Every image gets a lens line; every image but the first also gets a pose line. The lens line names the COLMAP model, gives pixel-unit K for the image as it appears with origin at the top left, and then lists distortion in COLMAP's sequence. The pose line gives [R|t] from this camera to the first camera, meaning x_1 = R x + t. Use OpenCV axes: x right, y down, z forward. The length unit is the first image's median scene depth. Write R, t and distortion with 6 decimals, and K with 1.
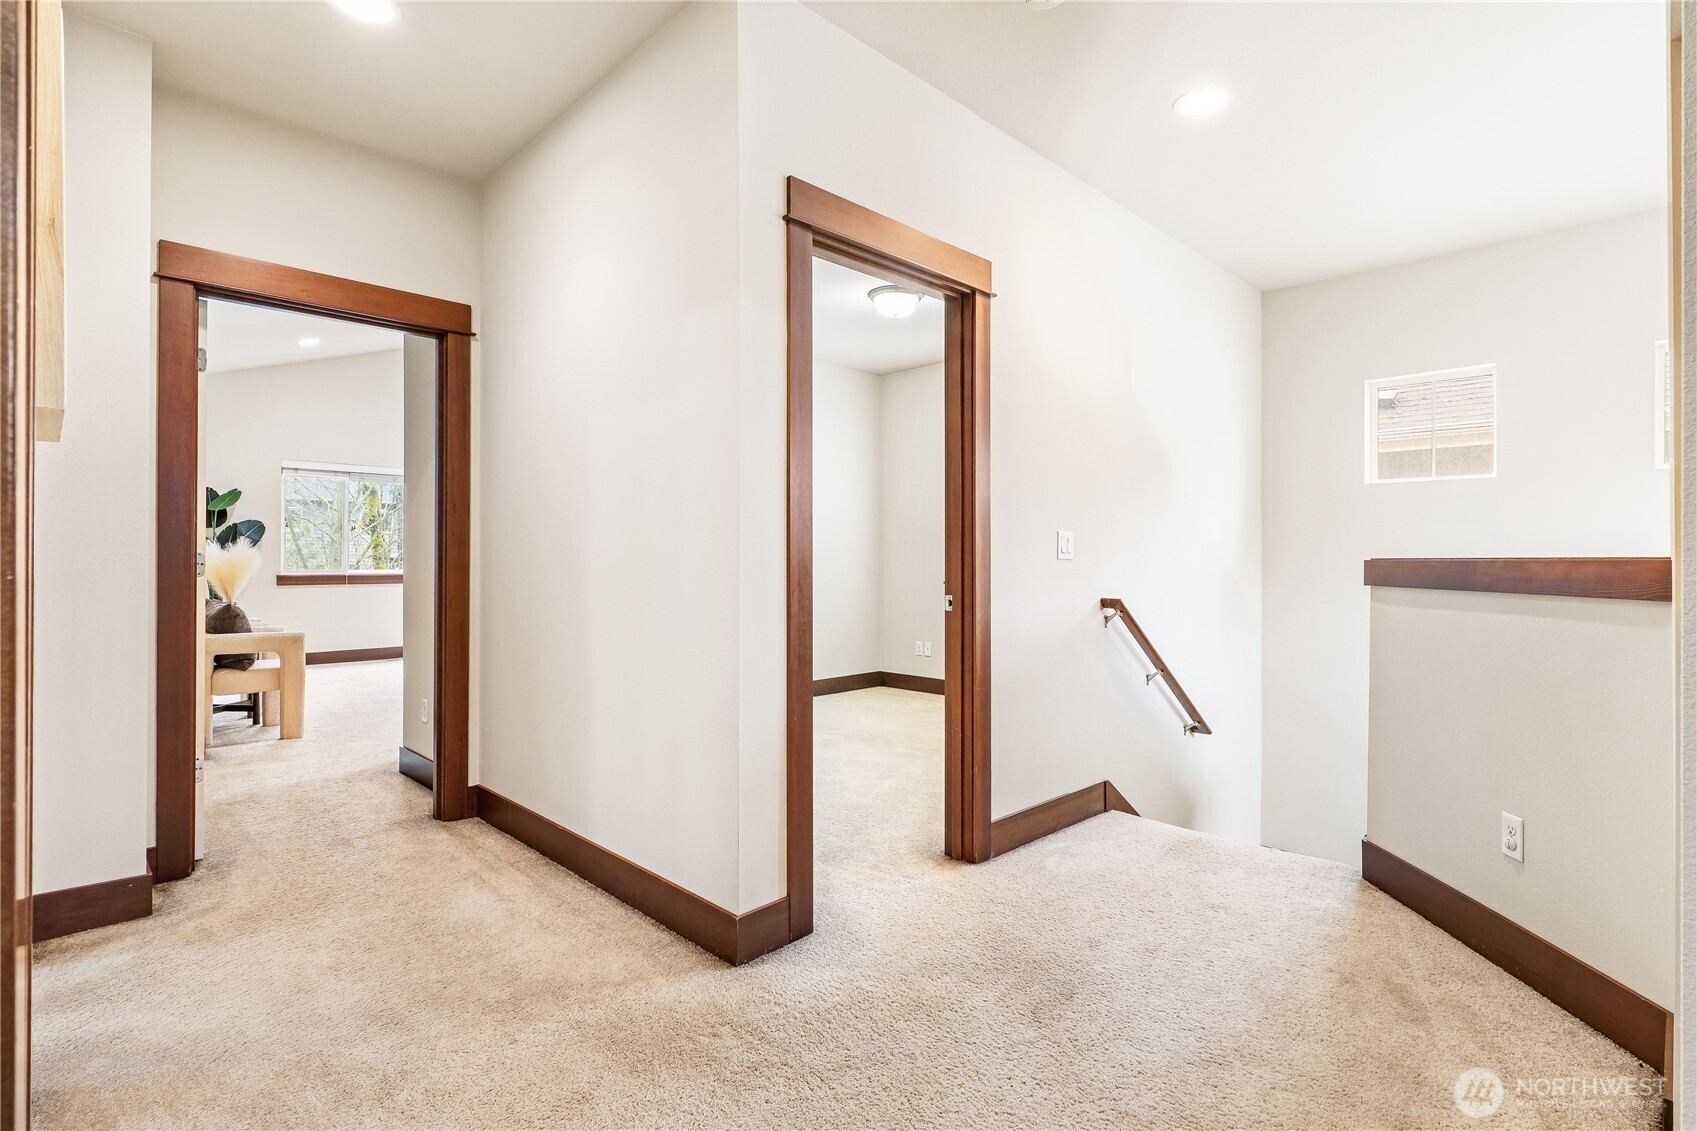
lens RADIAL K [[816.0, 0, 855.6], [0, 816.0, 562.2], [0, 0, 1]] dist [0.000920, -0.000340]
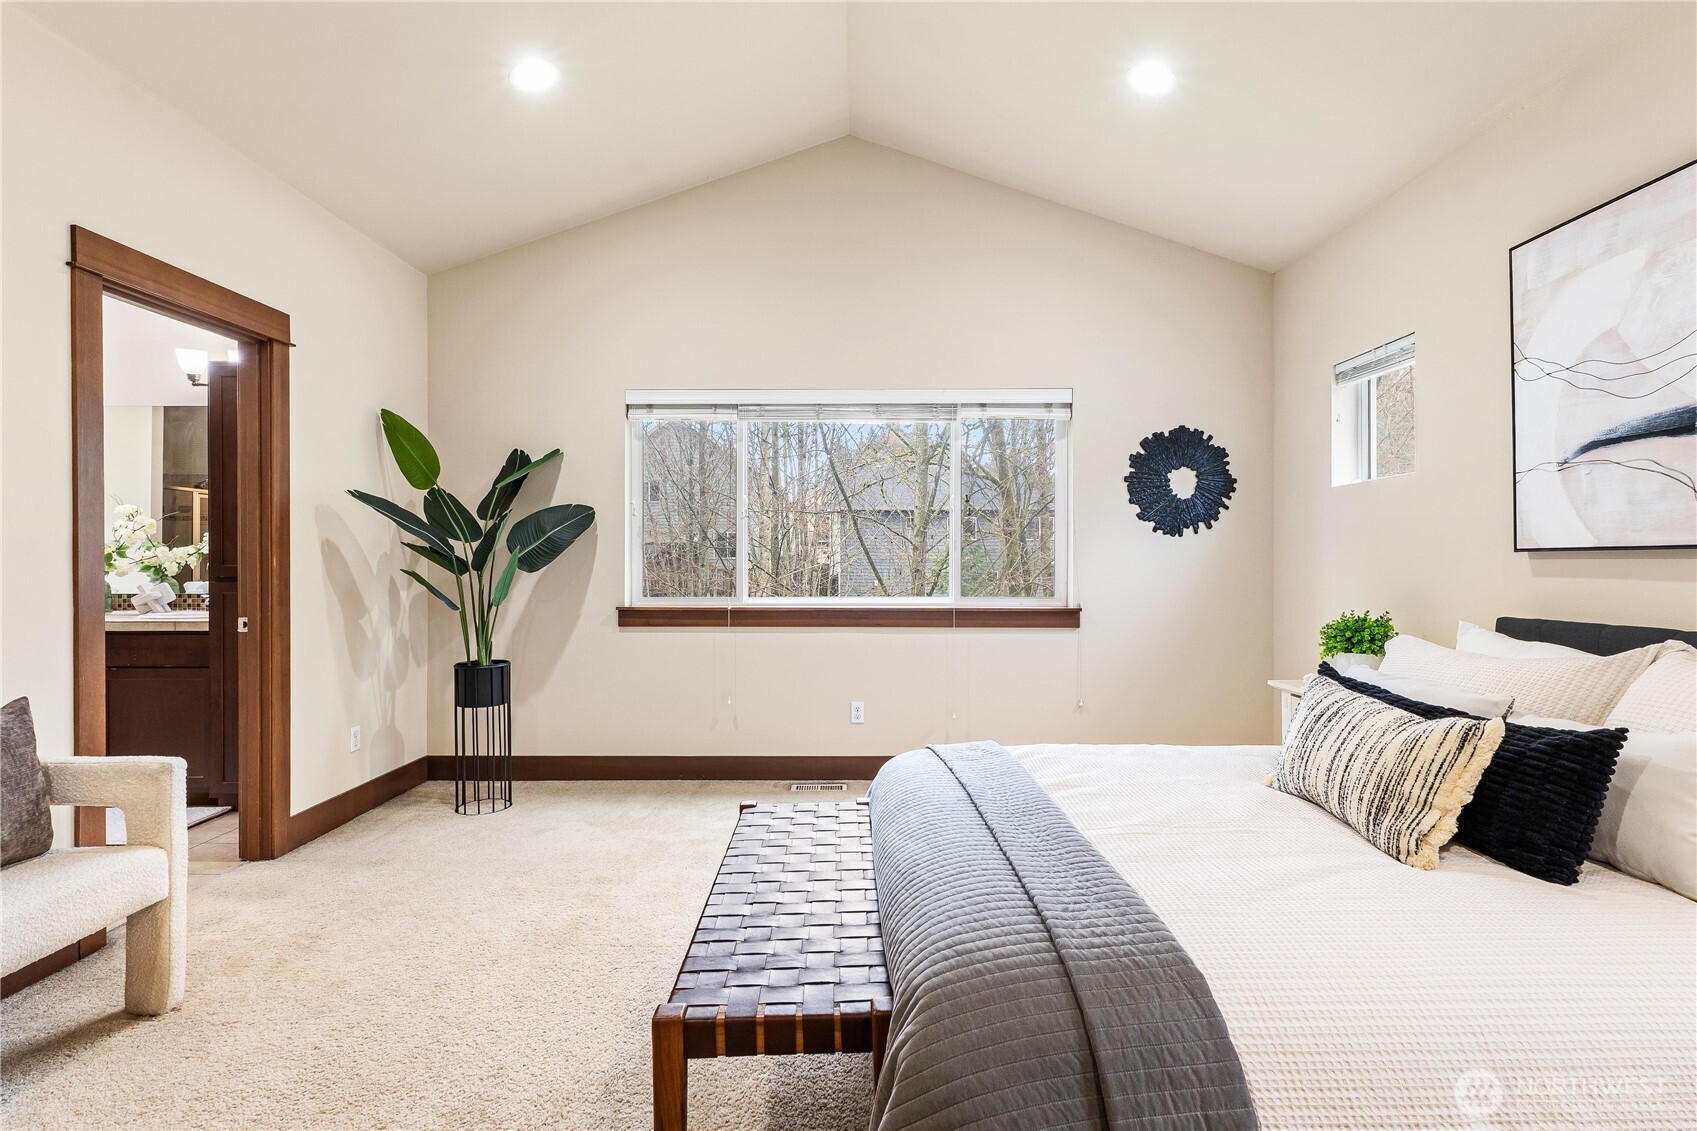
lens RADIAL K [[816.0, 0, 855.6], [0, 816.0, 562.2], [0, 0, 1]] dist [0.000920, -0.000340]
pose [[0.696897, -0.006947, -0.717138, -0.229771], [0.003504, 0.999974, -0.006282, -0.009959], [0.717163, 0.001865, 0.696903, 0.776375]]
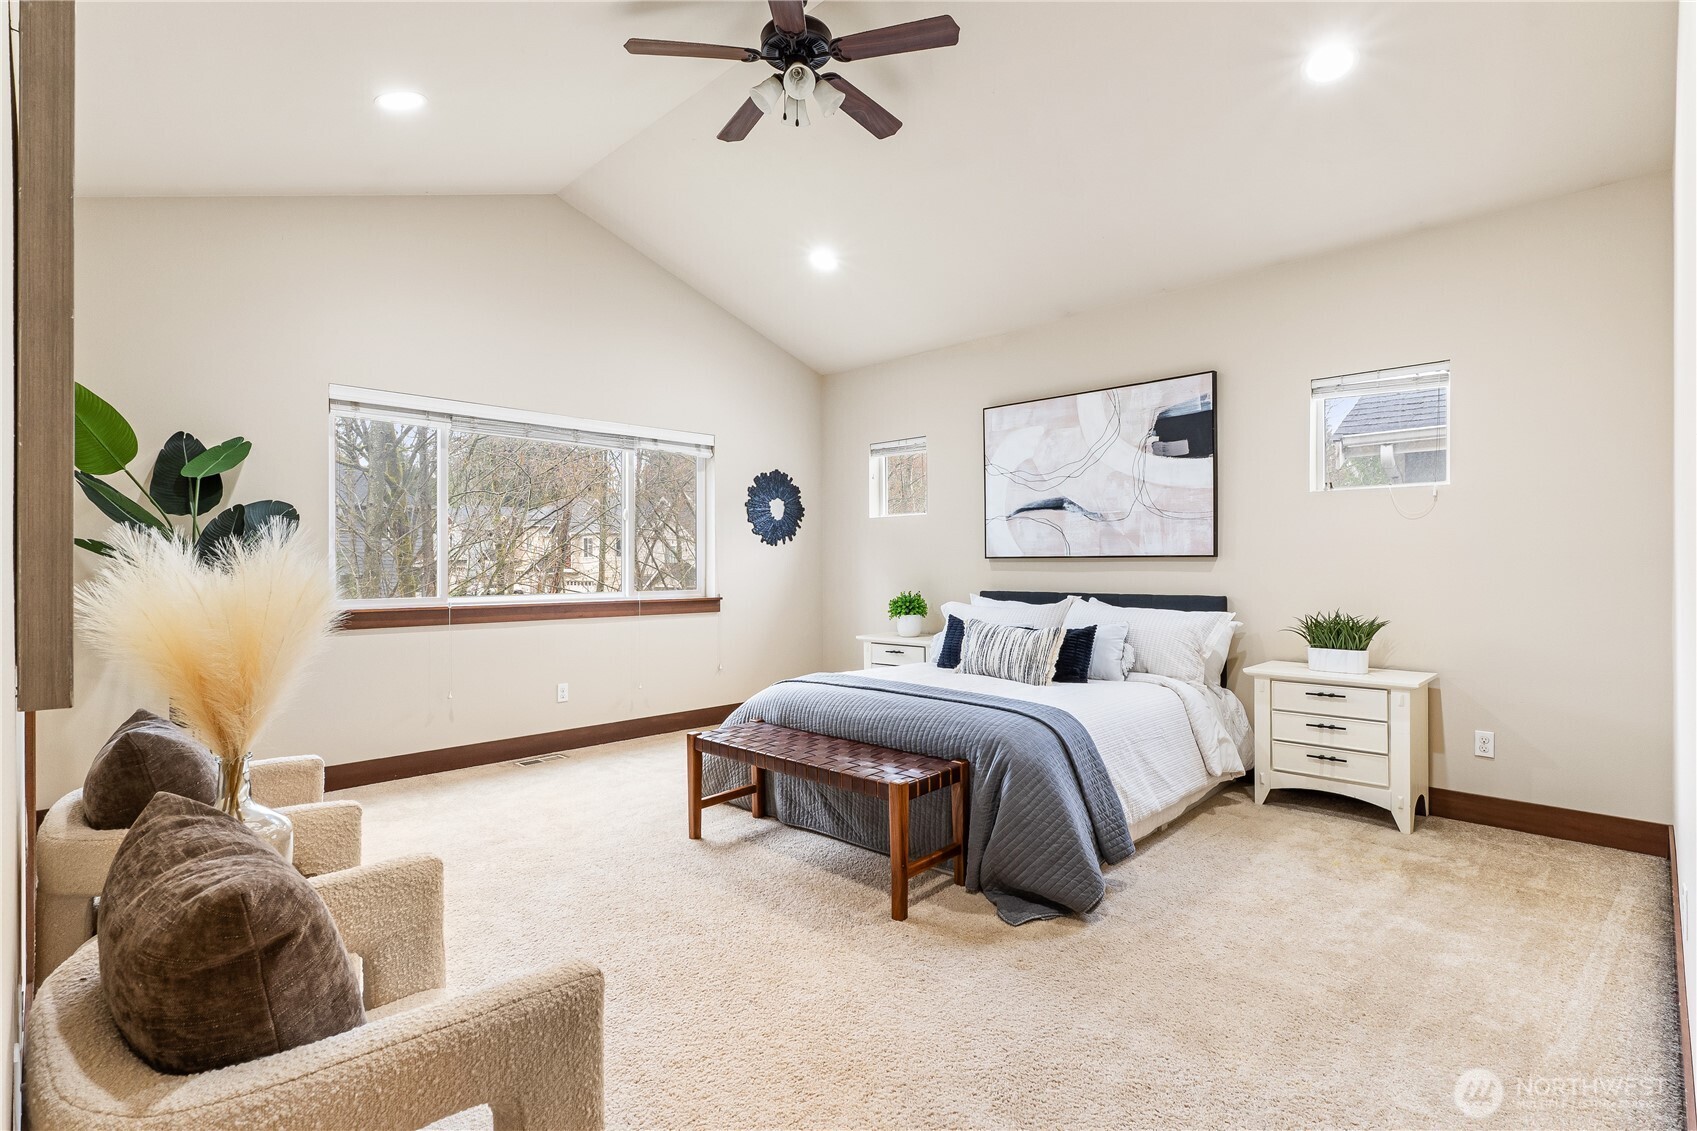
lens RADIAL K [[822.9, 0, 850.7], [0, 822.9, 549.5], [0, 0, 1]] dist [-0.001398, -0.000260]
pose [[0.999977, -0.006642, -0.001680, -0.396914], [0.006608, 0.999794, -0.019184, -0.010556], [0.001807, 0.019172, 0.999815, 0.514076]]
